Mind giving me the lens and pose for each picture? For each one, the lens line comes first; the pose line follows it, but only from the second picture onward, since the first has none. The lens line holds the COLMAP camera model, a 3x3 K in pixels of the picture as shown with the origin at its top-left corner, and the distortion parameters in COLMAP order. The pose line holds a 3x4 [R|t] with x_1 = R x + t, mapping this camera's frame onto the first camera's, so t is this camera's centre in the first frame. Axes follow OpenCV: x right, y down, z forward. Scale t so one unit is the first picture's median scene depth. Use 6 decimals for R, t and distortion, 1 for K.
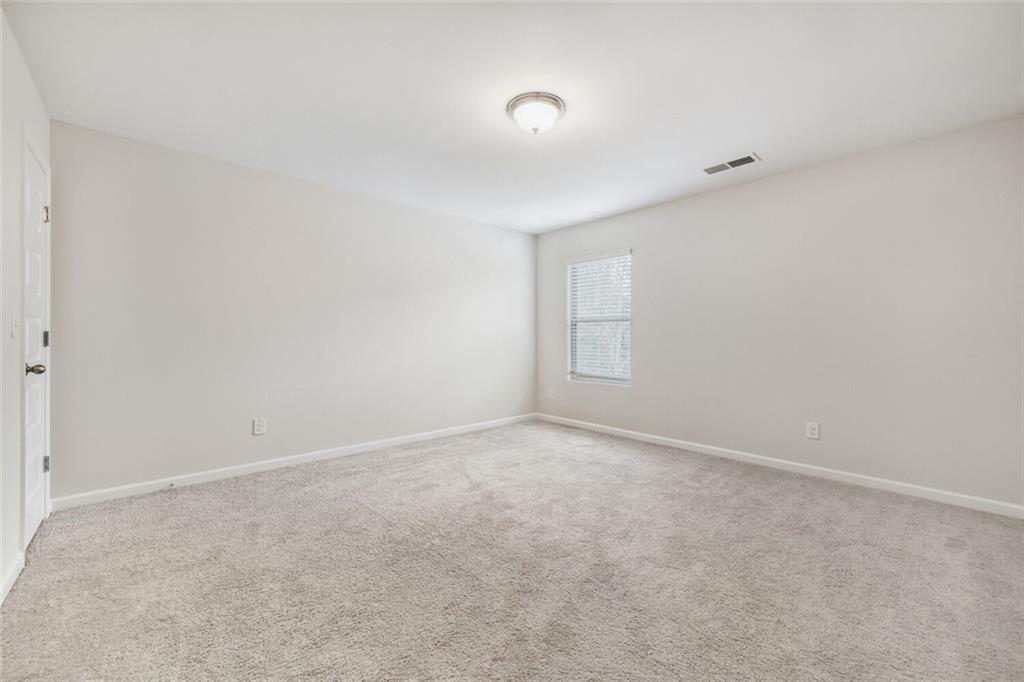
lens RADIAL K [[410.2, 0, 504.8], [0, 410.2, 338.4], [0, 0, 1]] dist [-0.003193, 0.000041]
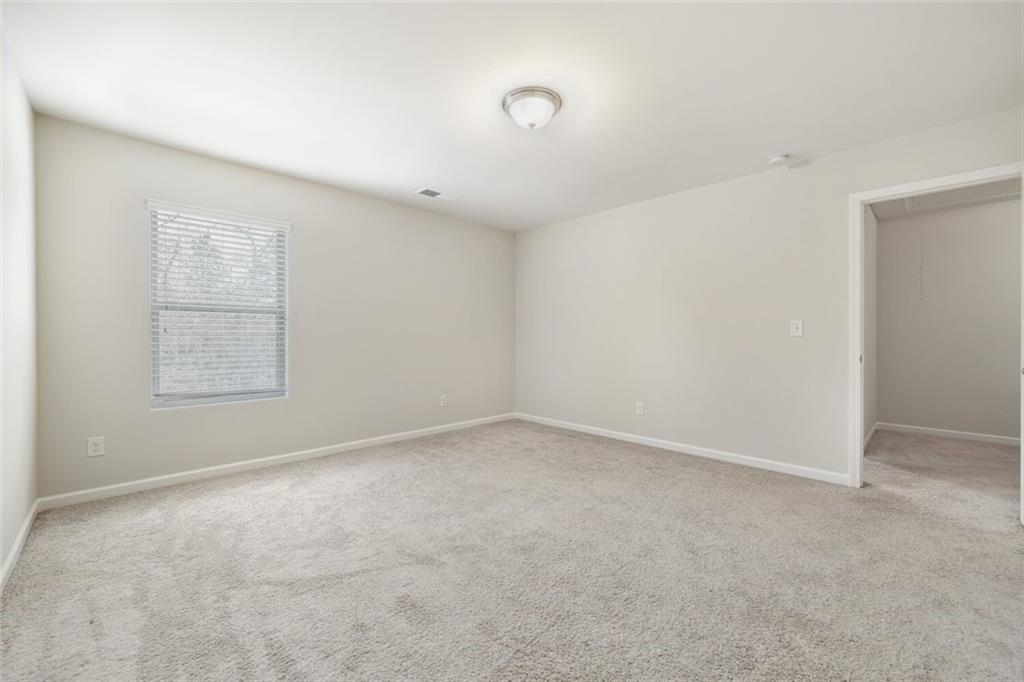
lens RADIAL K [[410.2, 0, 512.5], [0, 410.2, 339.8], [0, 0, 1]] dist [-0.003193, 0.000041]
pose [[-0.042263, -0.009155, 0.999065, -0.686472], [0.000143, 0.999958, 0.009169, -0.000690], [-0.999107, 0.000531, -0.042260, 0.819258]]
